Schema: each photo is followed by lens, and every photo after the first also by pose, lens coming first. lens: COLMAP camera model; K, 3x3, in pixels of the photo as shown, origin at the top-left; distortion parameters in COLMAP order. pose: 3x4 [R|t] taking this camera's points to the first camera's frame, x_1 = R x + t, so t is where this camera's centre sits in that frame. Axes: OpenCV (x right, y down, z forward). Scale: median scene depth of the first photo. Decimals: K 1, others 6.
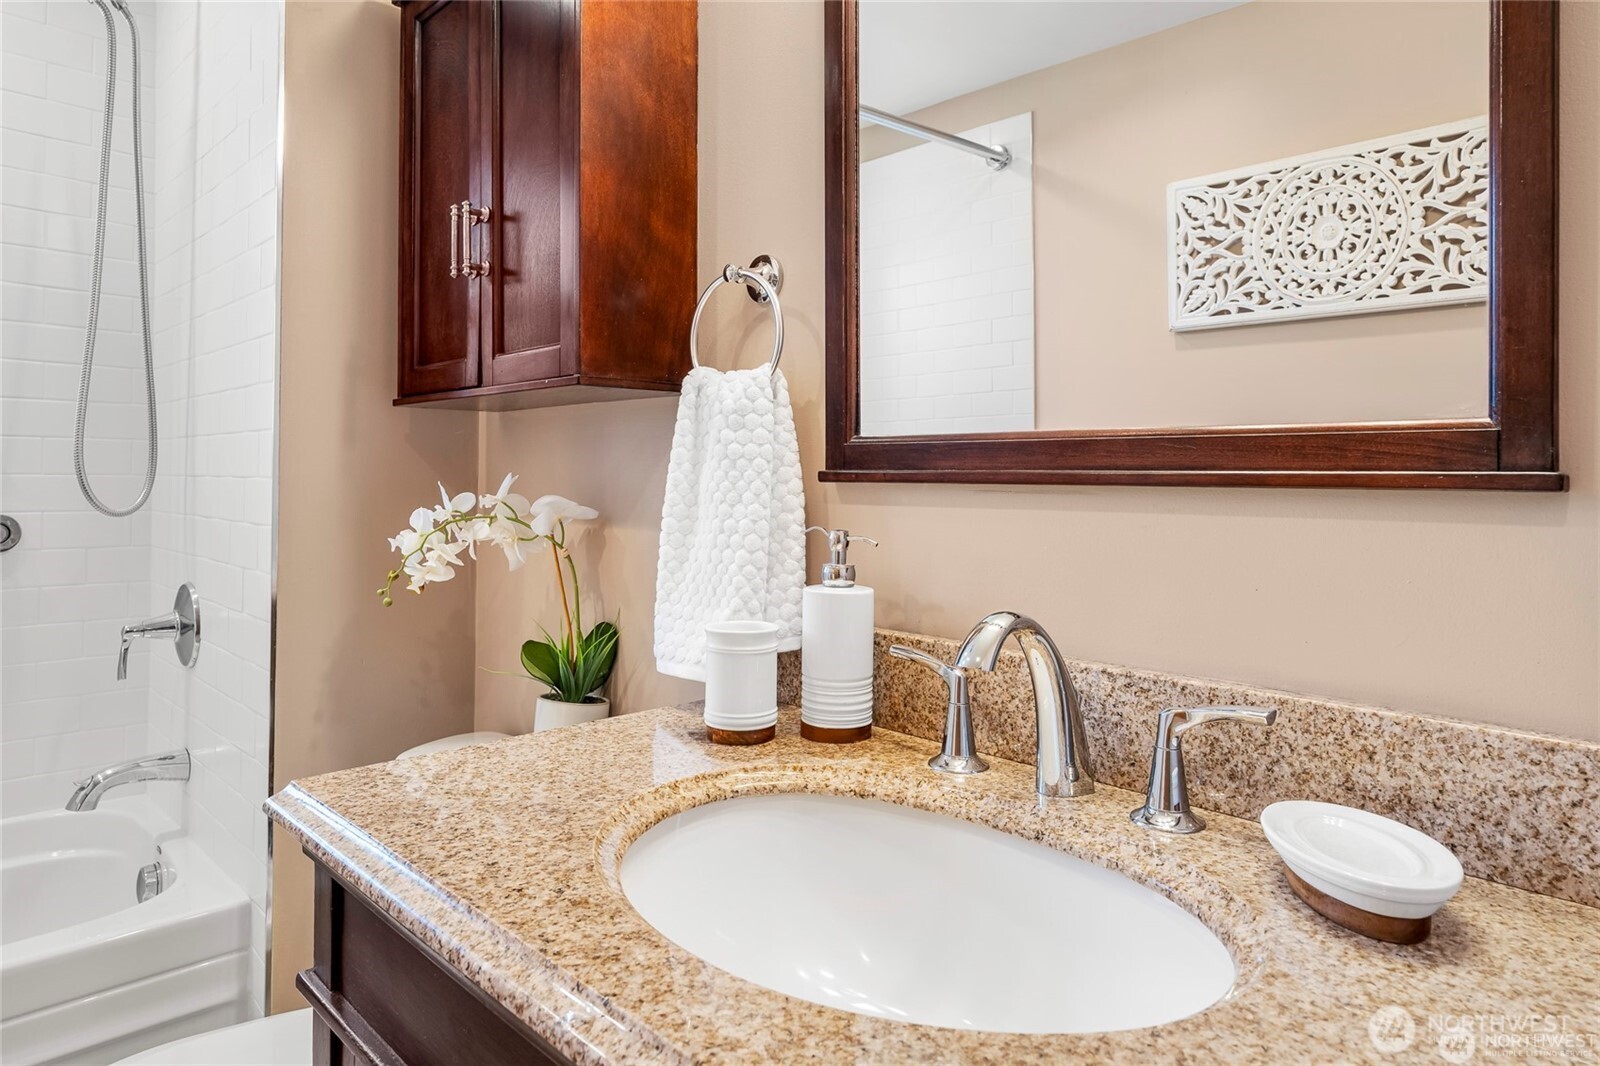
lens RADIAL K [[988.2, 0, 785.2], [0, 988.2, 455.5], [0, 0, 1]] dist [-0.000808, -0.001428]
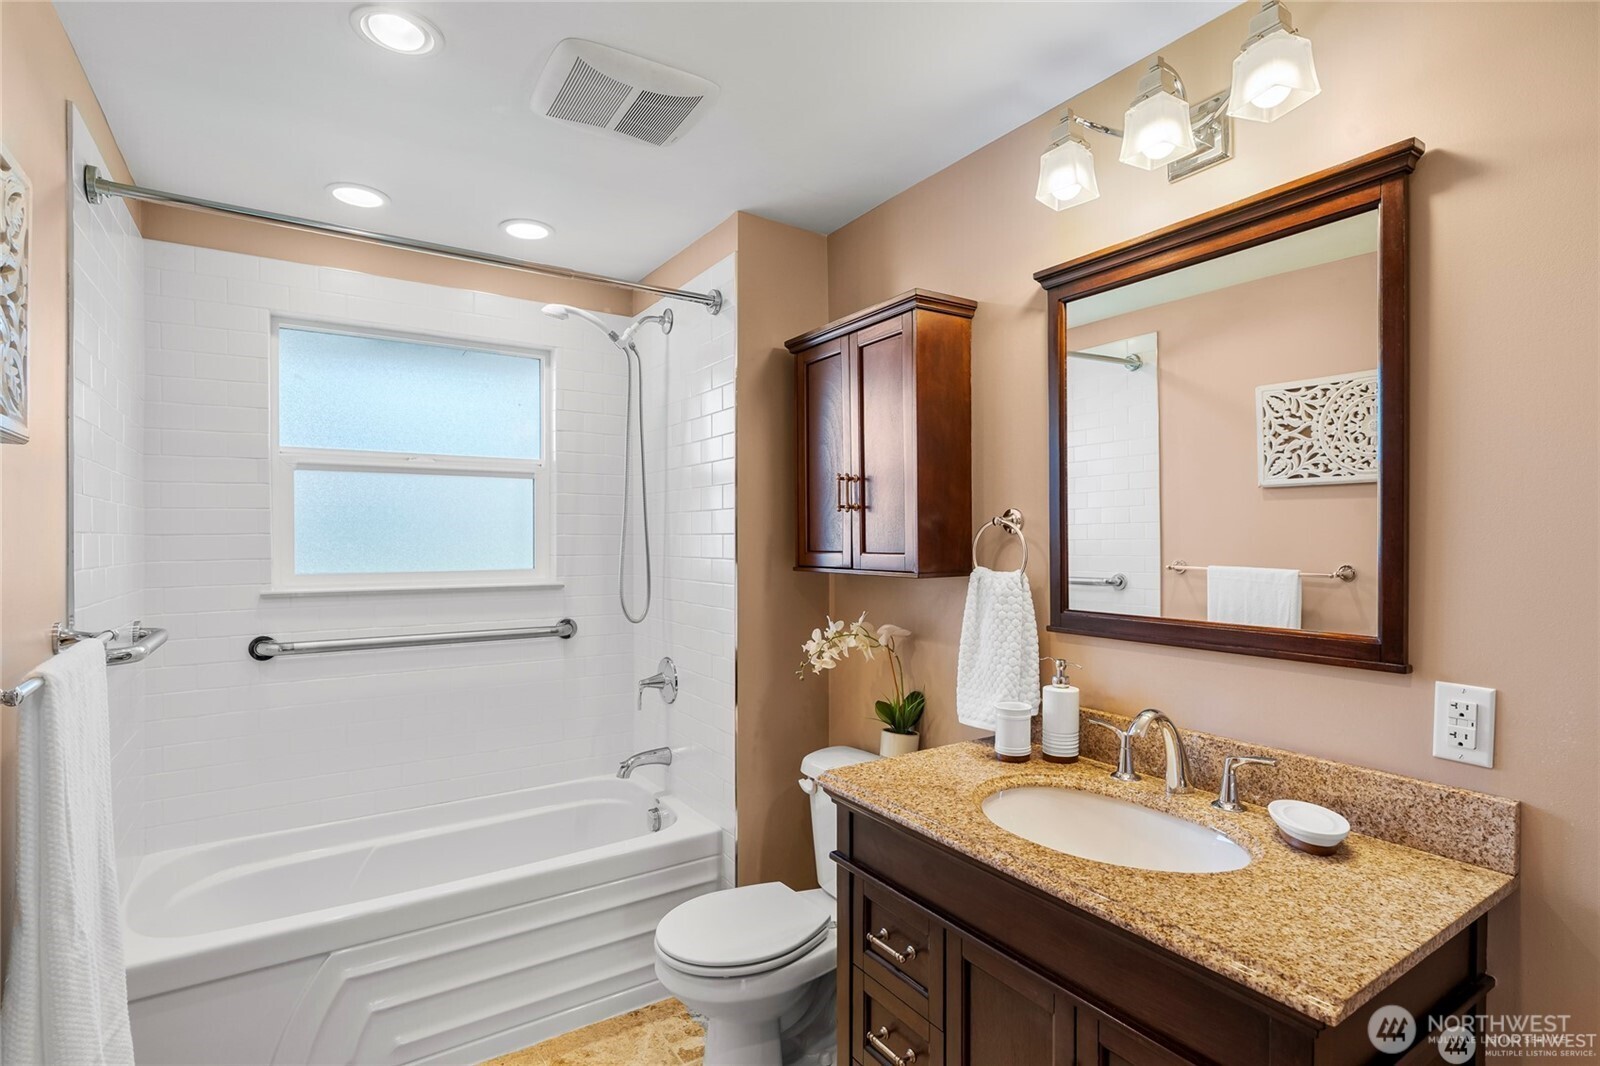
lens RADIAL K [[777.6, 0, 795.4], [0, 777.6, 541.2], [0, 0, 1]] dist [-0.008887, 0.001291]
pose [[0.982304, -0.008987, -0.187076, -0.156177], [0.013461, 0.999653, 0.022657, -0.182095], [0.186807, -0.024774, 0.982084, -0.572585]]
